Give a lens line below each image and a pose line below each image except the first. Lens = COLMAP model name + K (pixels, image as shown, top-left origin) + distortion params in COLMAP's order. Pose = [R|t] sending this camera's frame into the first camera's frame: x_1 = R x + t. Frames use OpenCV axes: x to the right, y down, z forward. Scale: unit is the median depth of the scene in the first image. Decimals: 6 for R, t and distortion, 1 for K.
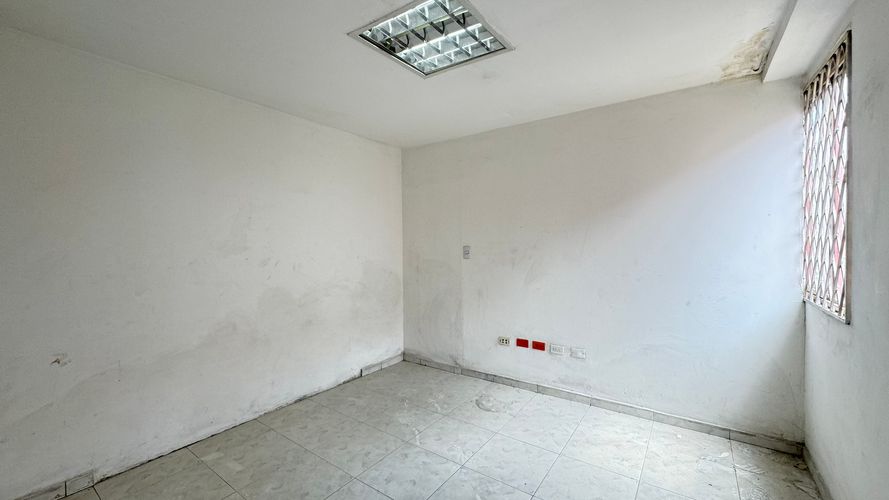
lens RADIAL K [[354.5, 0, 444.5], [0, 354.5, 250.0], [0, 0, 1]] dist [-0.000502, -0.000052]
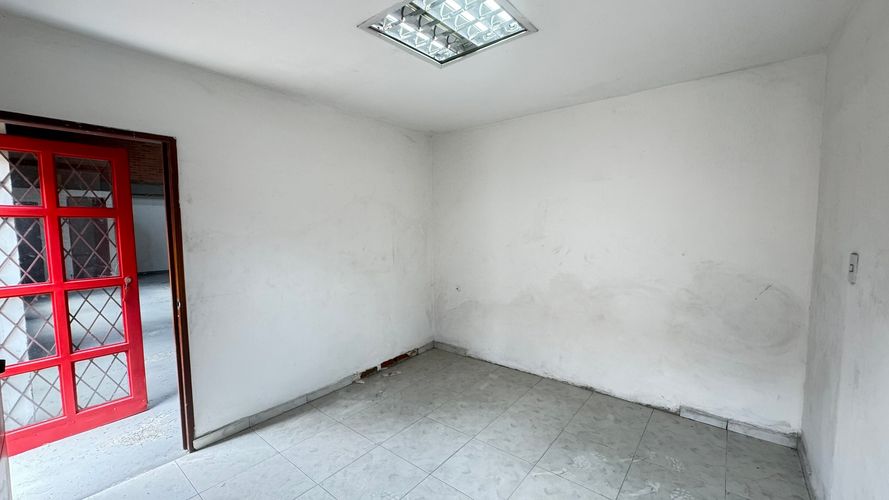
lens RADIAL K [[354.5, 0, 444.5], [0, 354.5, 250.0], [0, 0, 1]] dist [-0.000502, -0.000052]
pose [[-0.062844, 0.083553, -0.994520, 0.764254], [-0.007023, 0.996428, 0.084157, -0.069016], [0.997999, 0.012274, -0.062033, 0.844644]]
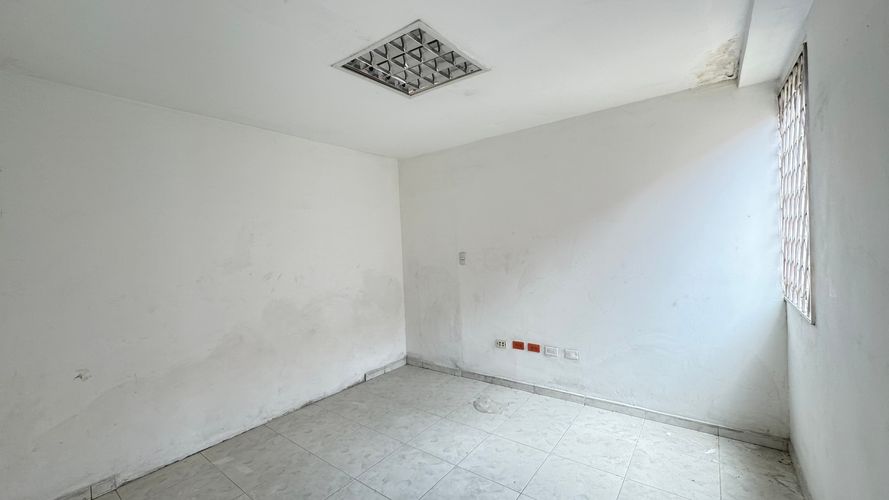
lens RADIAL K [[354.5, 0, 444.5], [0, 354.5, 250.0], [0, 0, 1]] dist [-0.000502, -0.000052]
pose [[0.999007, -0.033449, -0.029427, 0.062442], [0.033493, 0.999438, 0.001007, -0.031514], [0.029376, -0.001992, 0.999566, -0.048269]]
